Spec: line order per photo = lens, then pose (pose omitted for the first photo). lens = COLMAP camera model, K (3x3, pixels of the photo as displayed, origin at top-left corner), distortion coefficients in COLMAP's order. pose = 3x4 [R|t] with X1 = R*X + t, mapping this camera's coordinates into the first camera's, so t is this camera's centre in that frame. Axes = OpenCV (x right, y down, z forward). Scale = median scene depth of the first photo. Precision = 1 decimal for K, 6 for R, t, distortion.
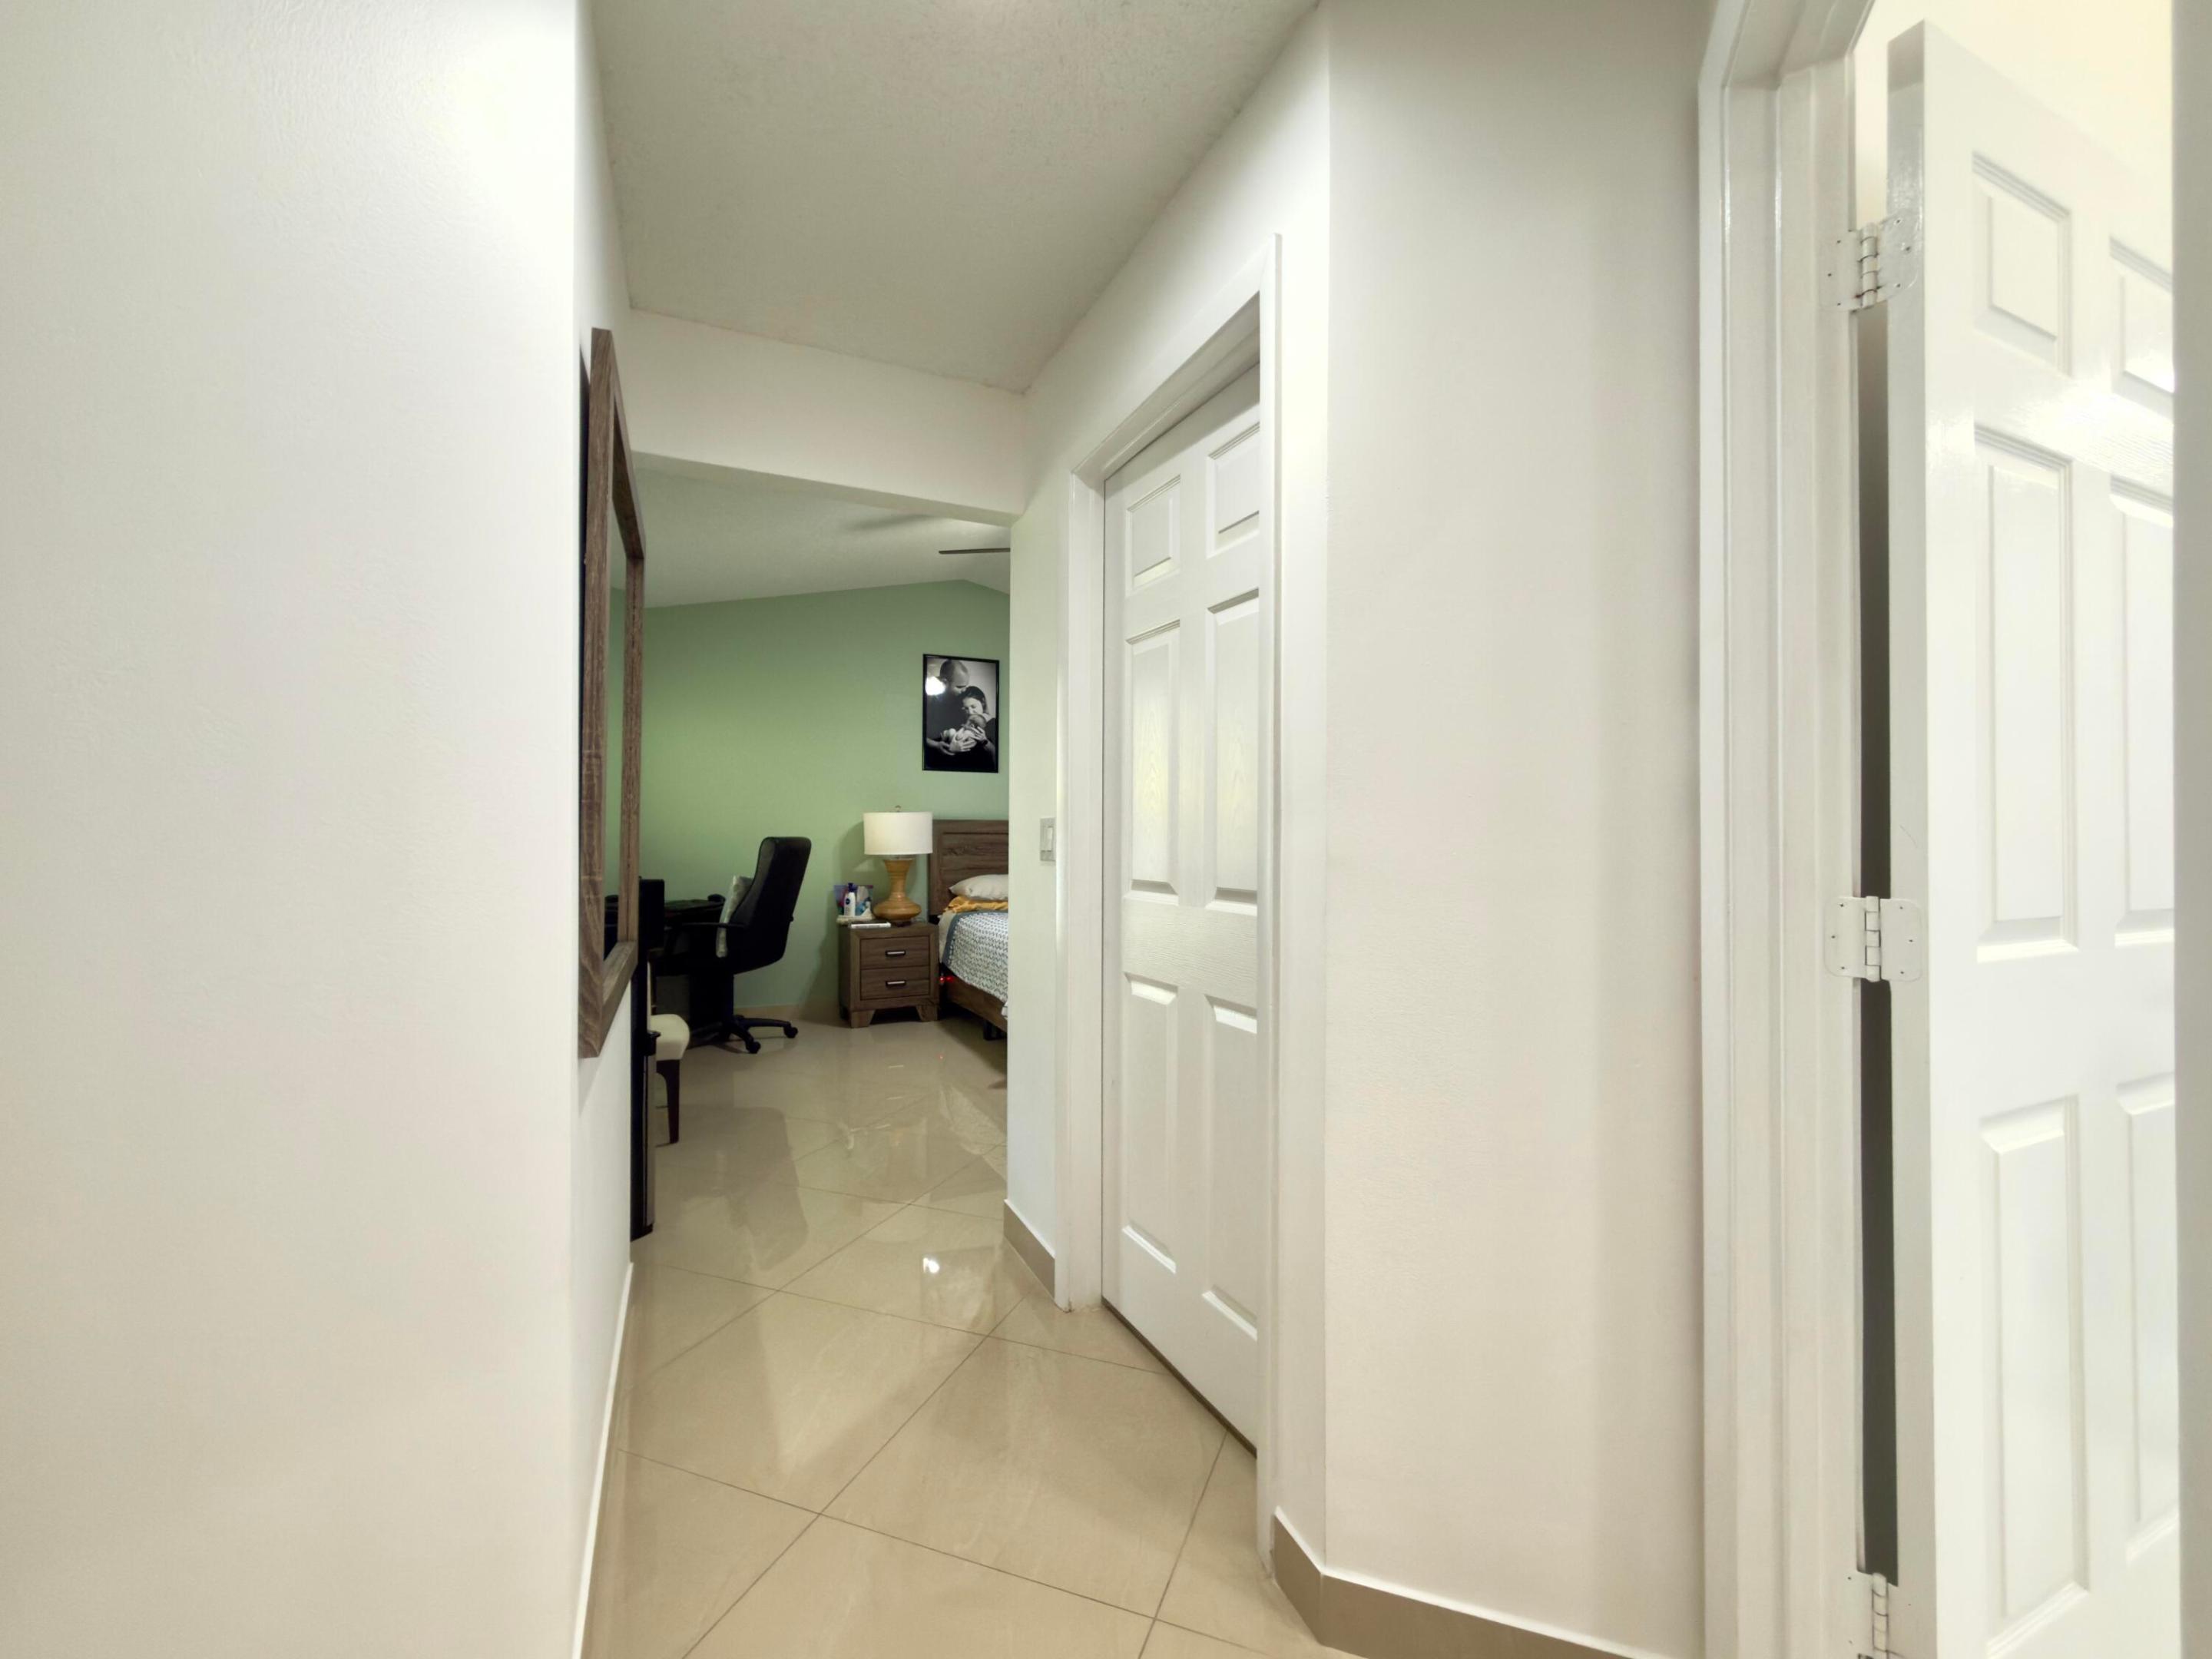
lens RADIAL K [[889.7, 0, 1142.8], [0, 889.7, 851.0], [0, 0, 1]] dist [-0.000588, 0.000355]
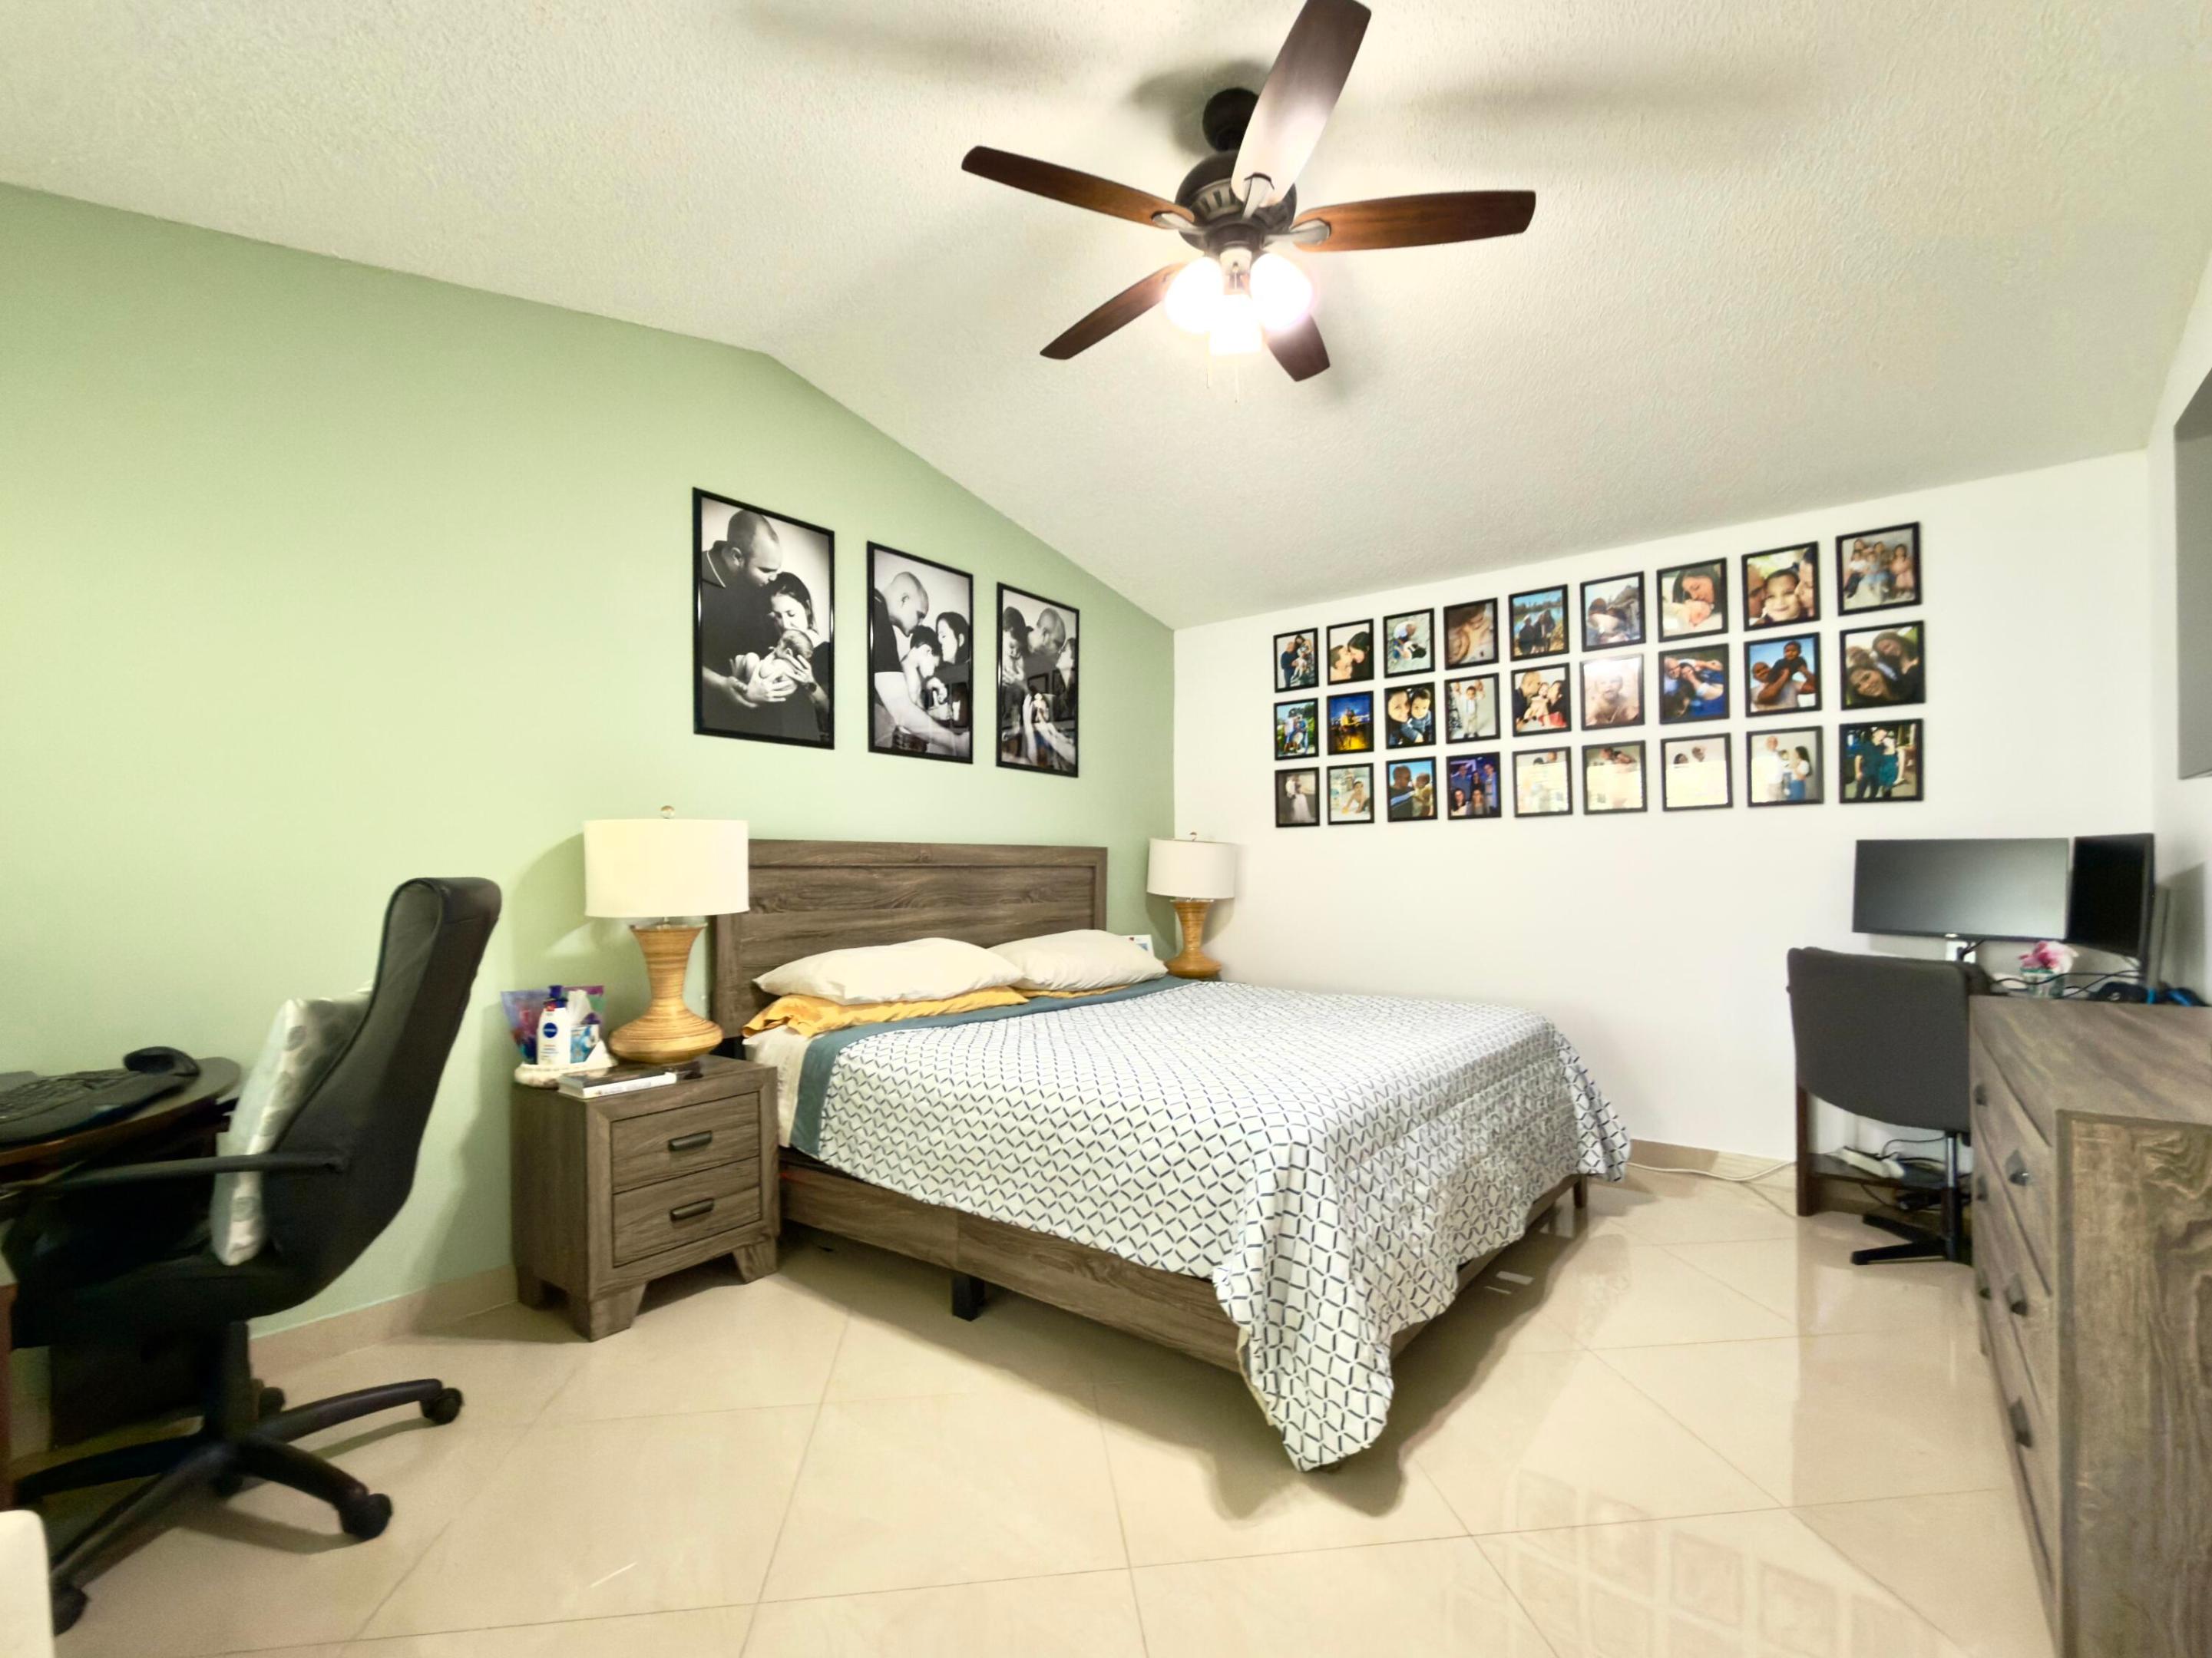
lens RADIAL K [[949.0, 0, 1089.3], [0, 949.0, 887.5], [0, 0, 1]] dist [-0.001379, 0.000846]
pose [[0.901297, -0.018294, 0.432816, -0.293236], [0.019475, 0.999809, 0.001704, -0.006737], [-0.432765, 0.006893, 0.901481, 0.481592]]
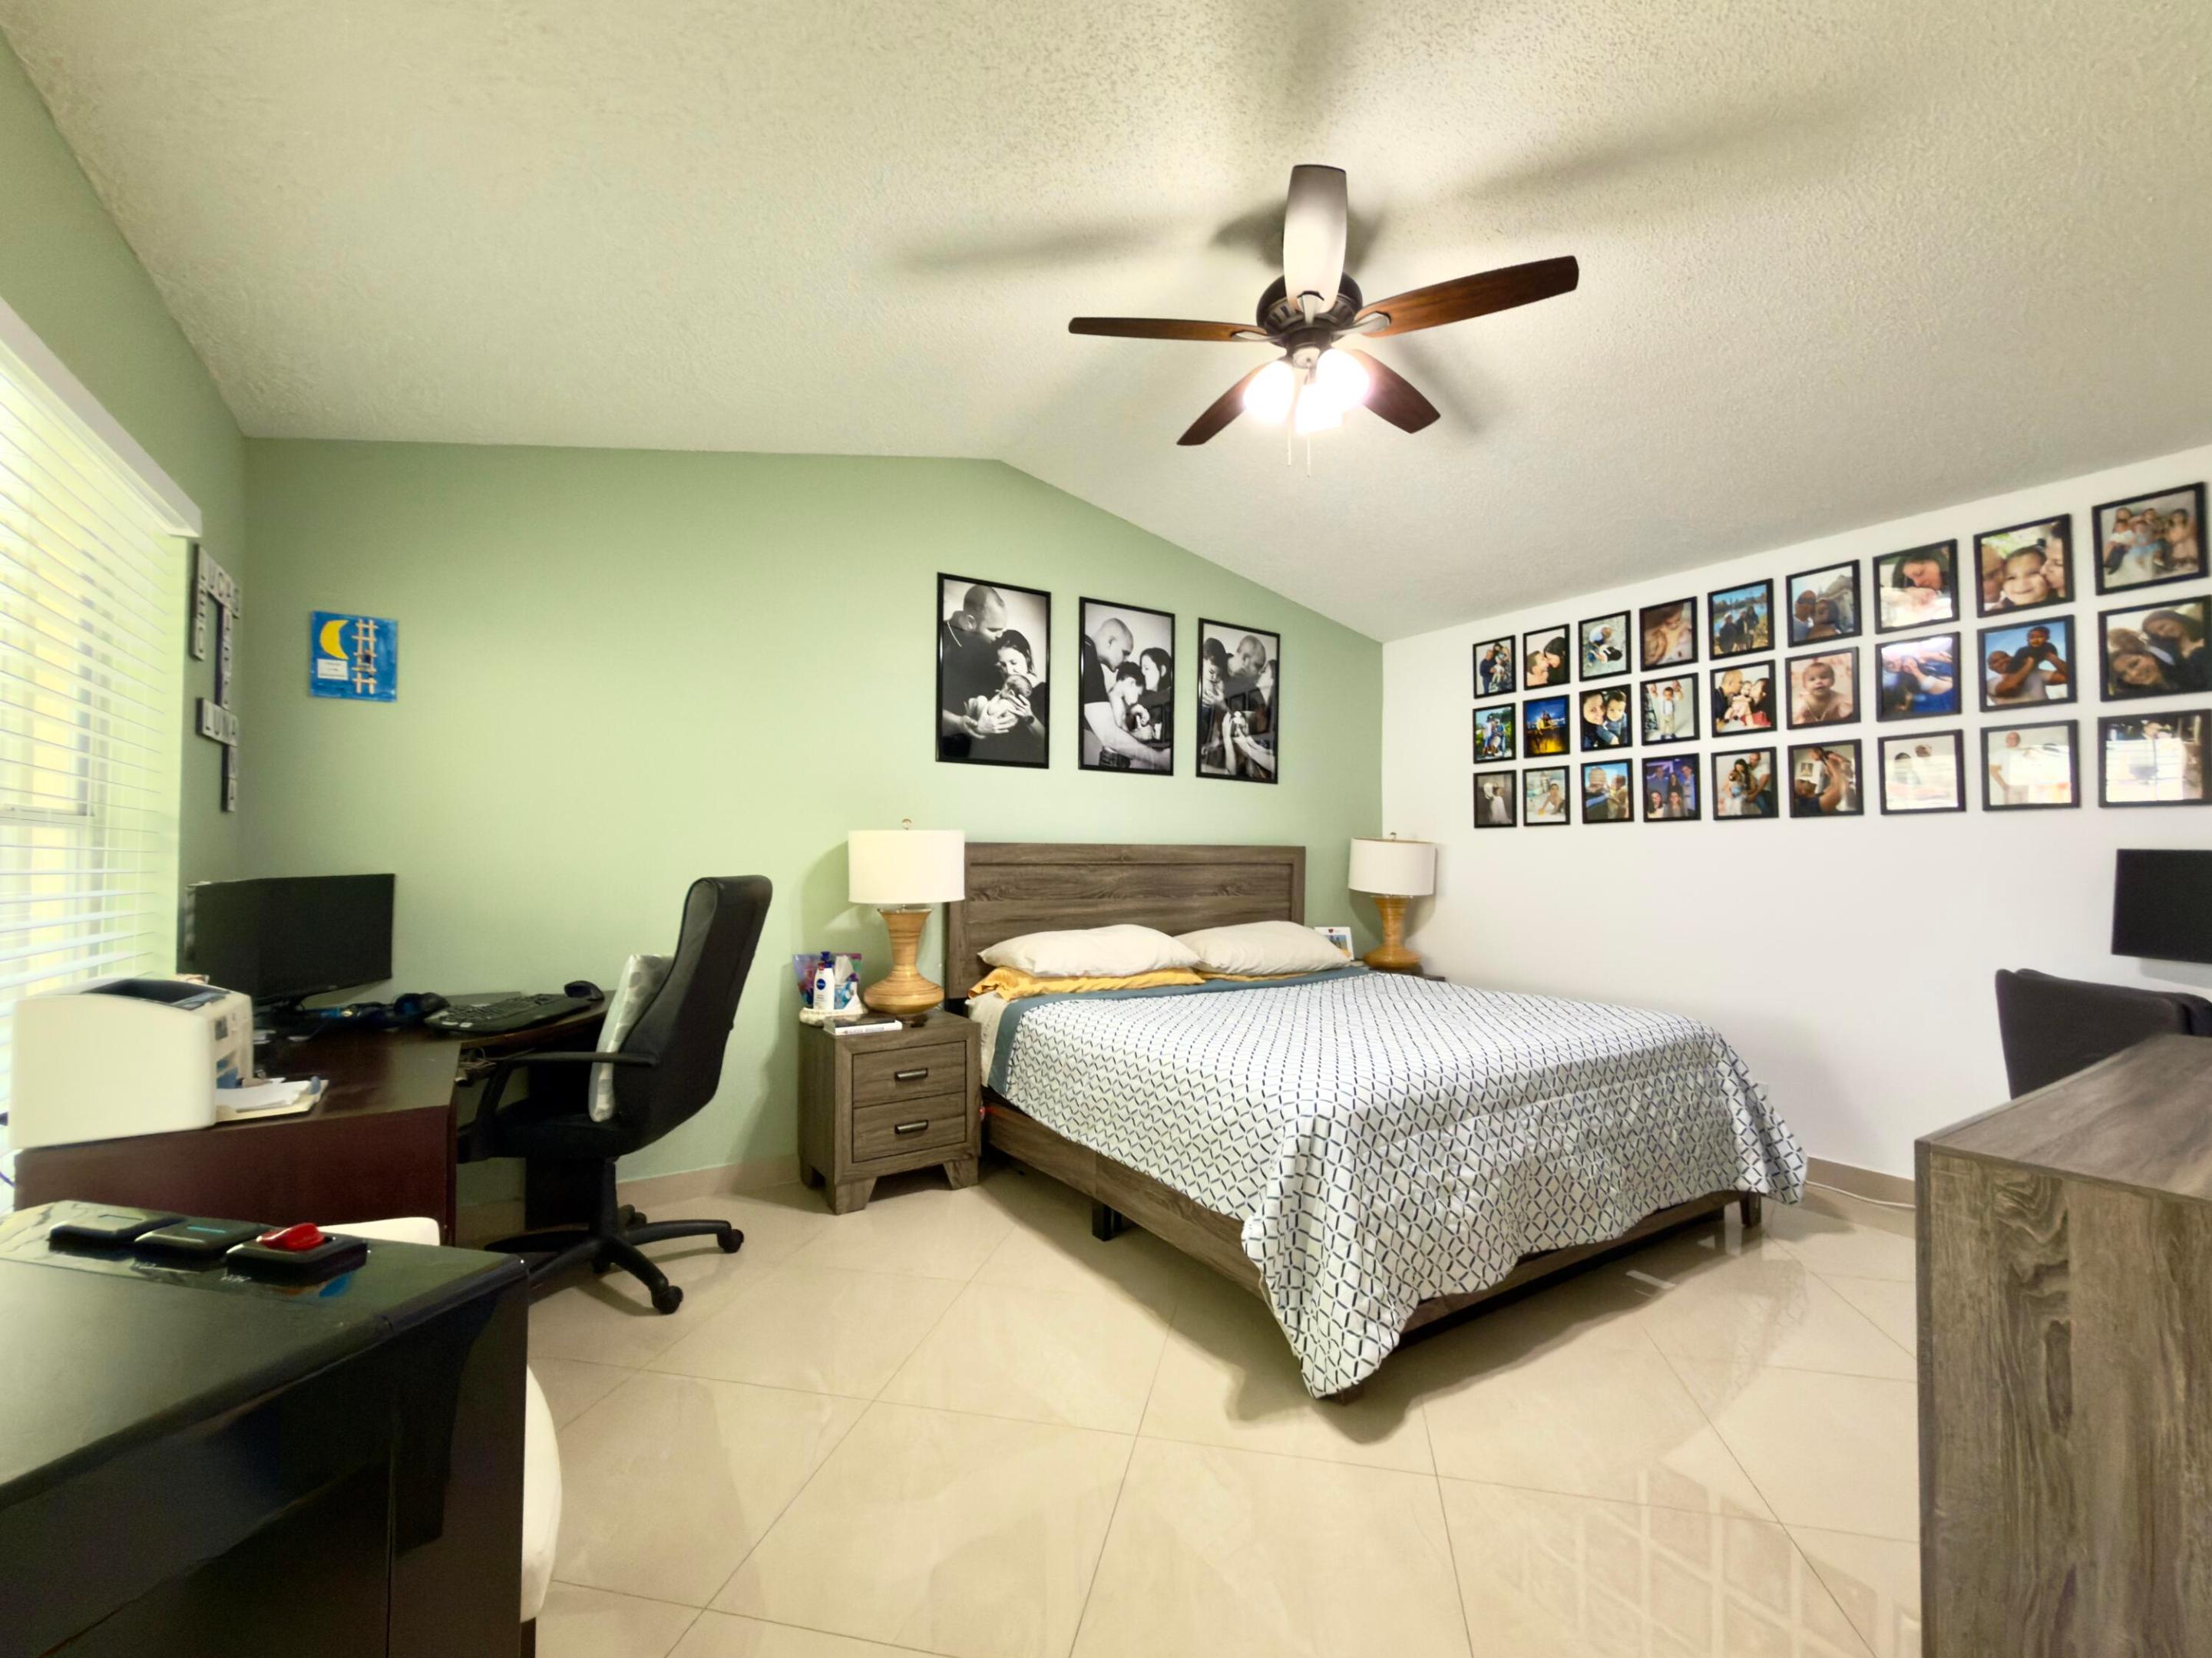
lens RADIAL K [[889.6, 0, 1113.2], [0, 889.6, 858.9], [0, 0, 1]] dist [-0.000588, 0.000355]
pose [[0.991682, -0.001503, 0.128705, -0.216815], [0.003657, 0.999857, -0.016505, -0.014377], [-0.128662, 0.016838, 0.991546, 0.400489]]
